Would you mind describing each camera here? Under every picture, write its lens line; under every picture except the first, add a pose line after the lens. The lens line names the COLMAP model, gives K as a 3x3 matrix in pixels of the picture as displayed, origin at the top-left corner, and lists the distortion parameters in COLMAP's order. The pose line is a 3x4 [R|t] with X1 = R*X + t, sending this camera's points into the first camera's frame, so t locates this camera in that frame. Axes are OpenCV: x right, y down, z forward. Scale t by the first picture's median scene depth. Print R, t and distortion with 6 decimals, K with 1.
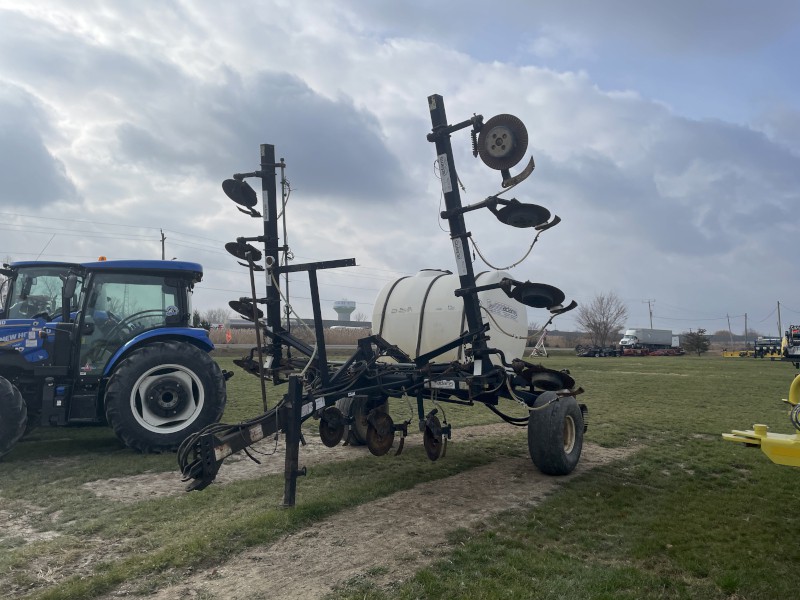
lens RADIAL K [[618.6, 0, 400.0], [0, 618.6, 300.0], [0, 0, 1]] dist [0.006043, 0.000560]
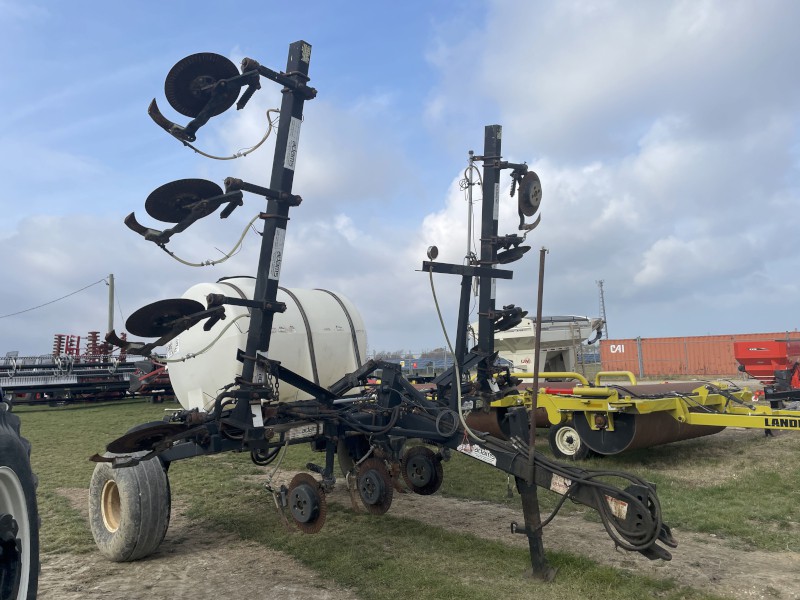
lens RADIAL K [[602.2, 0, 400.0], [0, 602.2, 300.0], [0, 0, 1]] dist [0.005760, -0.009460]
pose [[0.103654, 0.080313, 0.991366, -0.755974], [-0.019218, 0.996710, -0.078737, 0.037890], [-0.994428, -0.010891, 0.104856, 0.837114]]
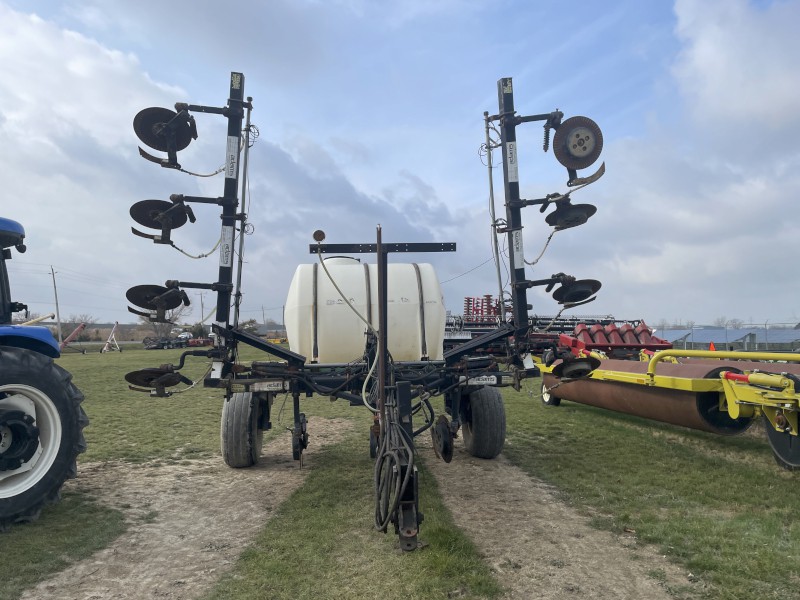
lens RADIAL K [[602.2, 0, 400.0], [0, 602.2, 300.0], [0, 0, 1]] dist [0.005760, -0.009460]
pose [[0.732907, 0.015634, 0.680149, -0.550160], [-0.024164, 0.999703, 0.003059, 0.010034], [-0.679899, -0.018677, 0.733068, 0.337309]]
